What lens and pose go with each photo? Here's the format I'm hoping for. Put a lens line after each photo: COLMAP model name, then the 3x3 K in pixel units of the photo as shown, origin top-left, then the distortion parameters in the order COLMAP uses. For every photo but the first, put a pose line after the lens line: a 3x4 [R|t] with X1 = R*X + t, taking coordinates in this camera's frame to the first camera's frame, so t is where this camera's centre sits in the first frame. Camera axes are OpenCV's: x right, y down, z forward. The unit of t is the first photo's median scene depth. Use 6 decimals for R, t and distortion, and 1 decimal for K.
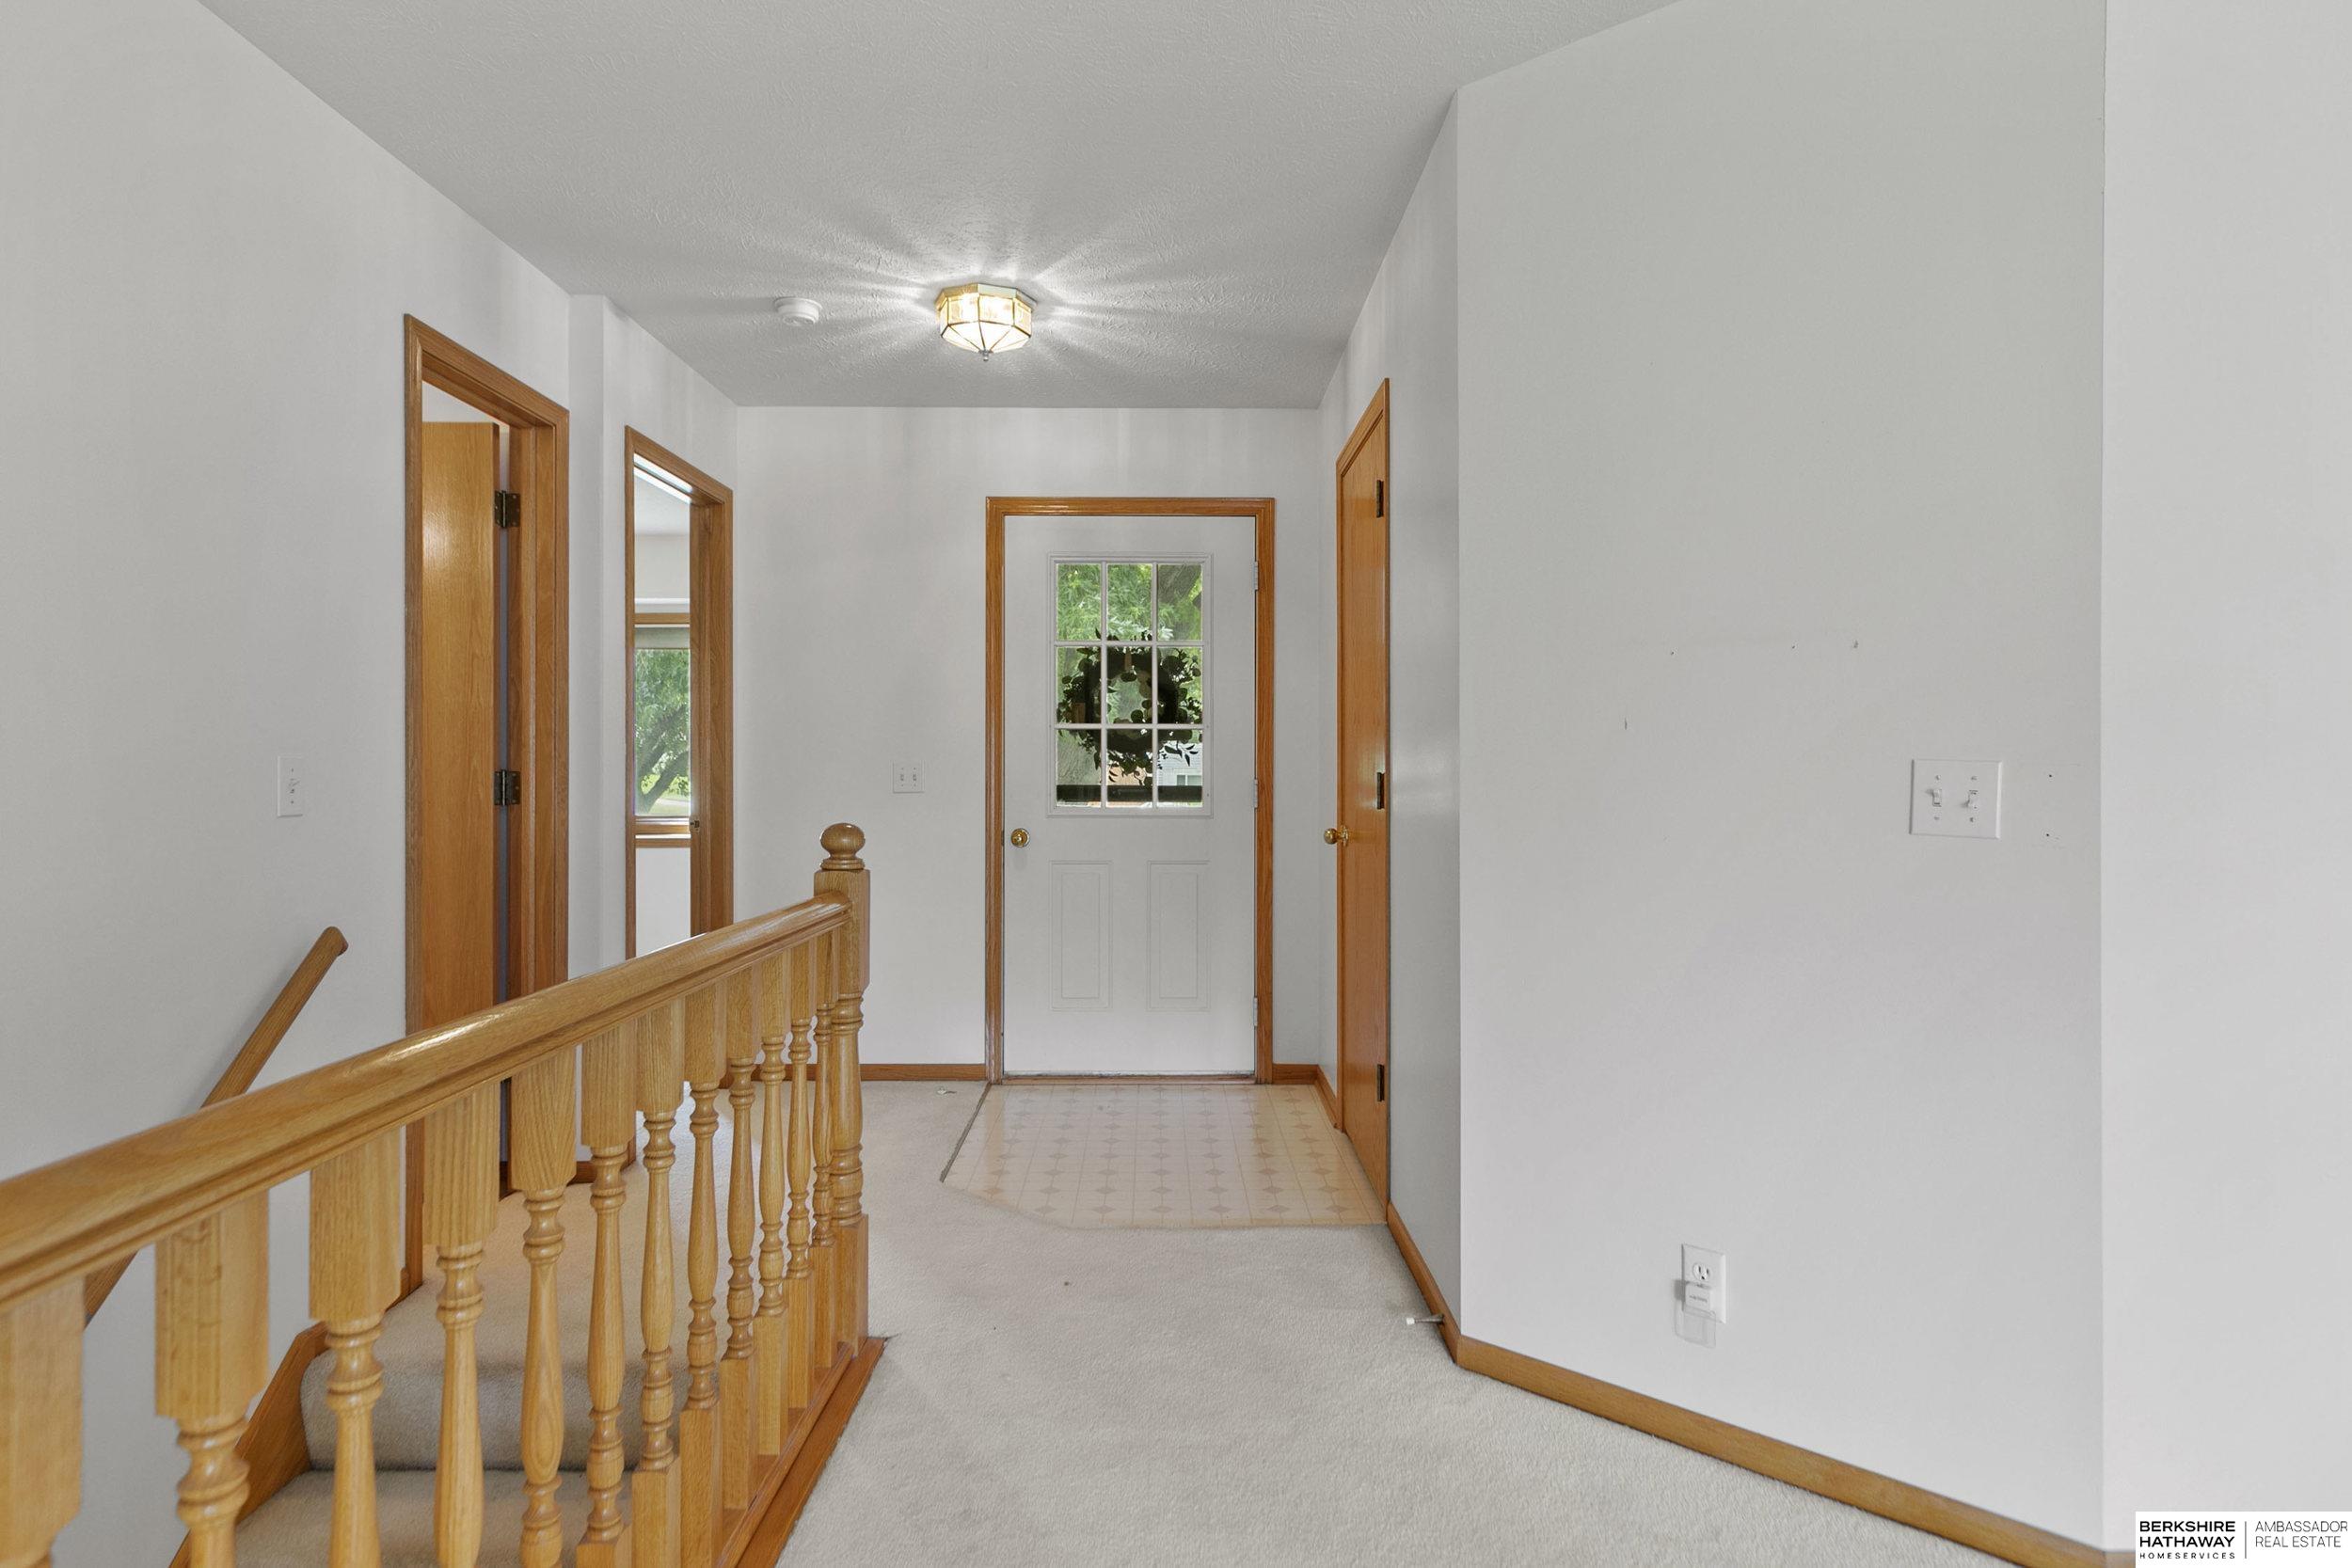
lens RADIAL K [[1304.7, 0, 1180.3], [0, 1304.7, 772.7], [0, 0, 1]] dist [0.001121, -0.000133]
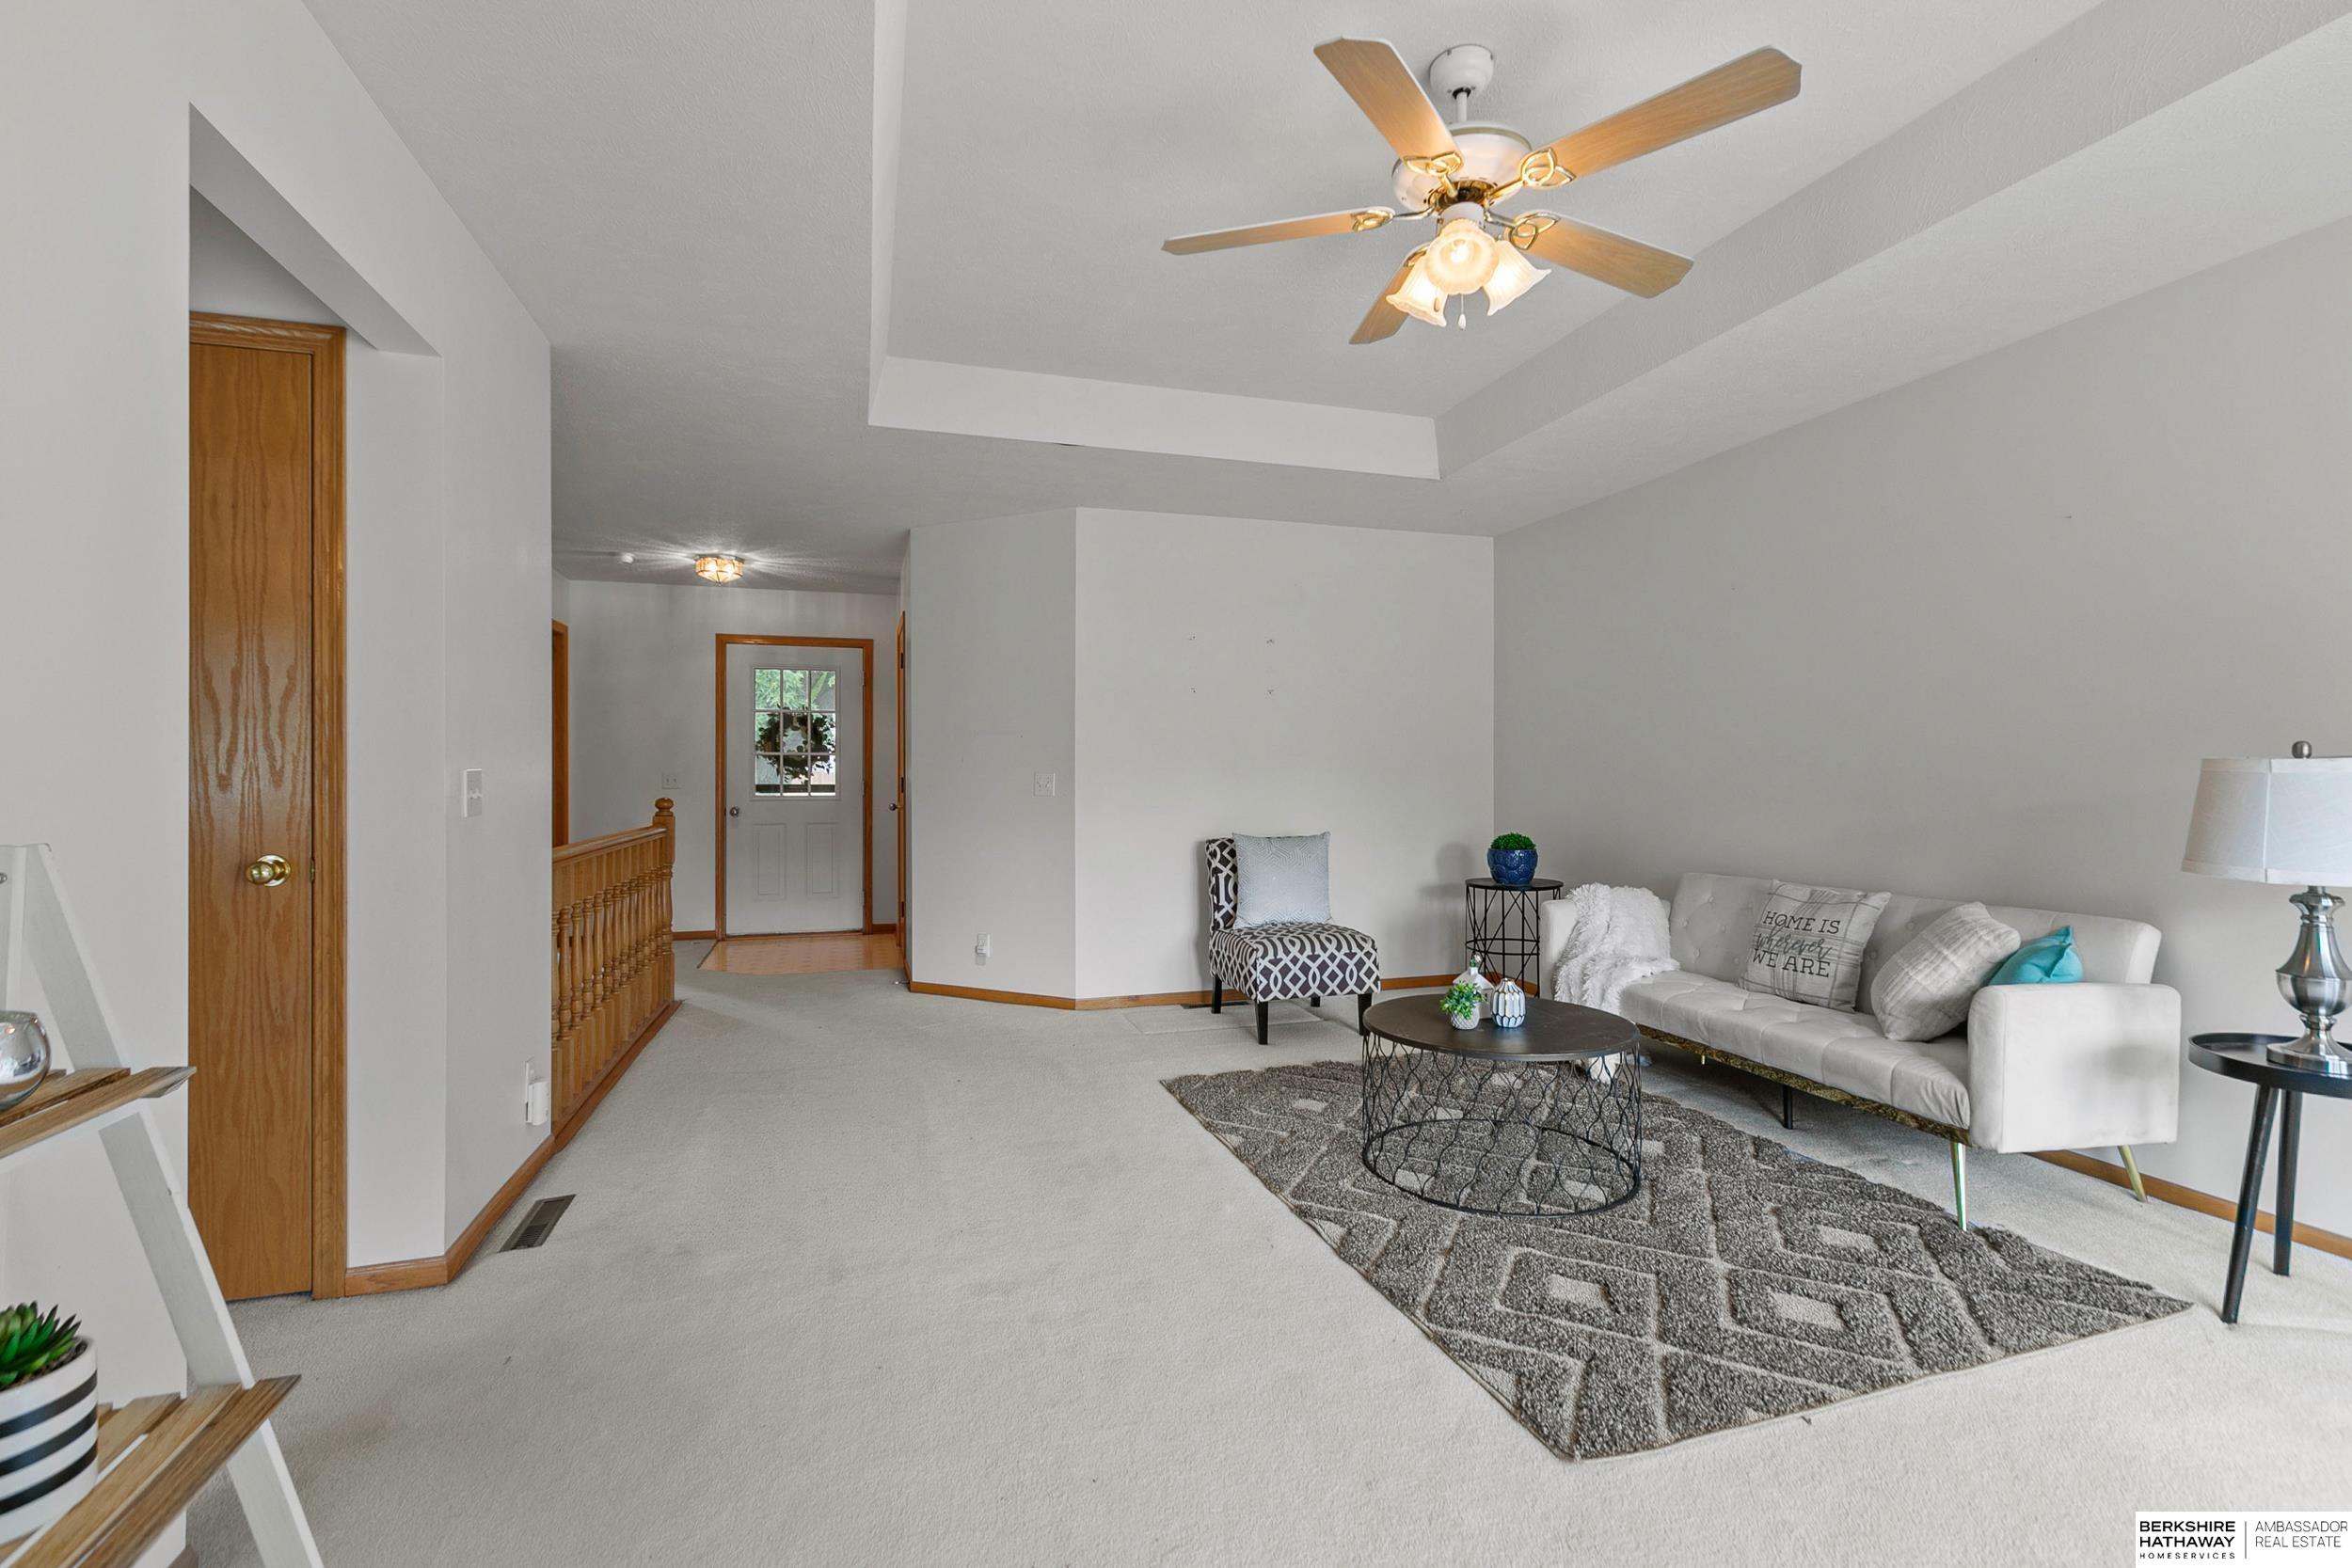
lens RADIAL K [[1061.5, 0, 1180.7], [0, 1061.5, 773.9], [0, 0, 1]] dist [-0.002101, -0.000218]
pose [[0.959380, -0.001176, 0.282114, 0.066046], [0.002279, 0.999991, -0.003584, 0.001312], [-0.282107, 0.004081, 0.959374, -0.684300]]
